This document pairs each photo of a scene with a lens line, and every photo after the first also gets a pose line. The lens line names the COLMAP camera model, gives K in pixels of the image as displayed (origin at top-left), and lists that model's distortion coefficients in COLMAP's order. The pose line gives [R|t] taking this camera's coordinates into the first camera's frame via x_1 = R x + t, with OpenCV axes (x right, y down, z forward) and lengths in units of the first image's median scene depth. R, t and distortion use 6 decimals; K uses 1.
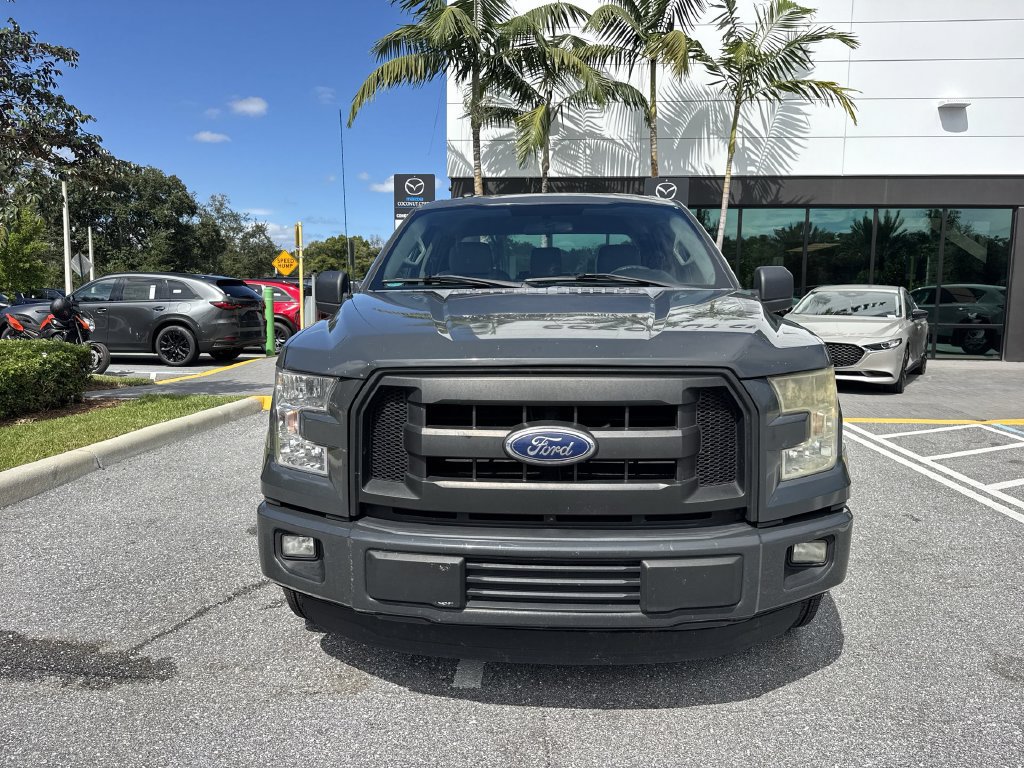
lens RADIAL K [[725.5, 0, 513.1], [0, 725.5, 382.1], [0, 0, 1]] dist [0.075522, -0.113347]
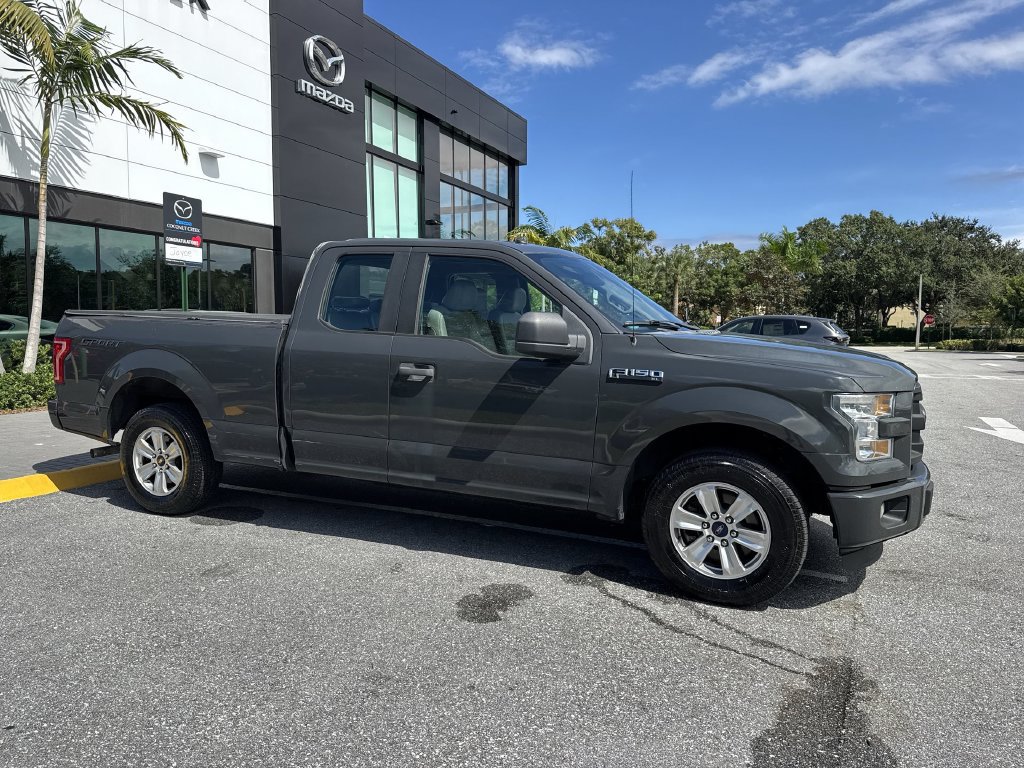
lens RADIAL K [[704.7, 0, 512.0], [0, 704.7, 384.0], [0, 0, 1]] dist [0.081400, -0.111433]
pose [[0.355769, -0.078669, 0.931257, -0.491011], [0.094746, 0.994353, 0.047804, -0.045071], [-0.929759, 0.071226, 0.361213, 0.300365]]
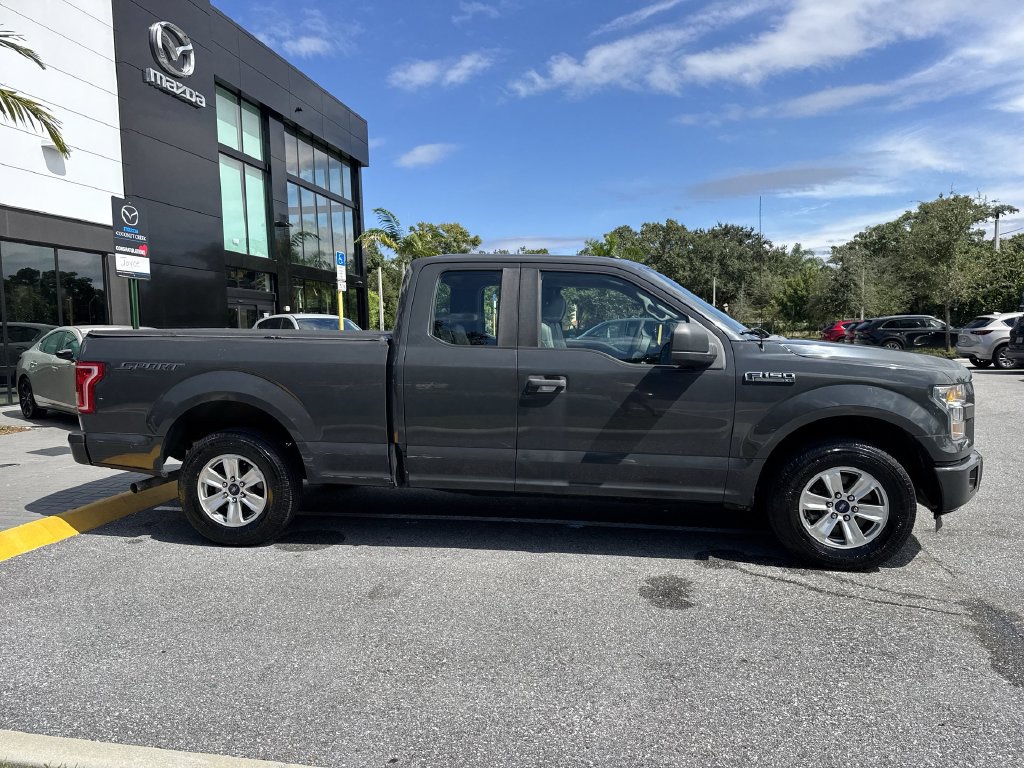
lens RADIAL K [[707.1, 0, 510.0], [0, 707.1, 389.2], [0, 0, 1]] dist [0.057973, -0.069252]
pose [[0.107737, -0.092324, 0.989883, -0.563187], [0.124078, 0.989143, 0.078750, -0.073481], [-0.986406, 0.114339, 0.118022, 0.489908]]
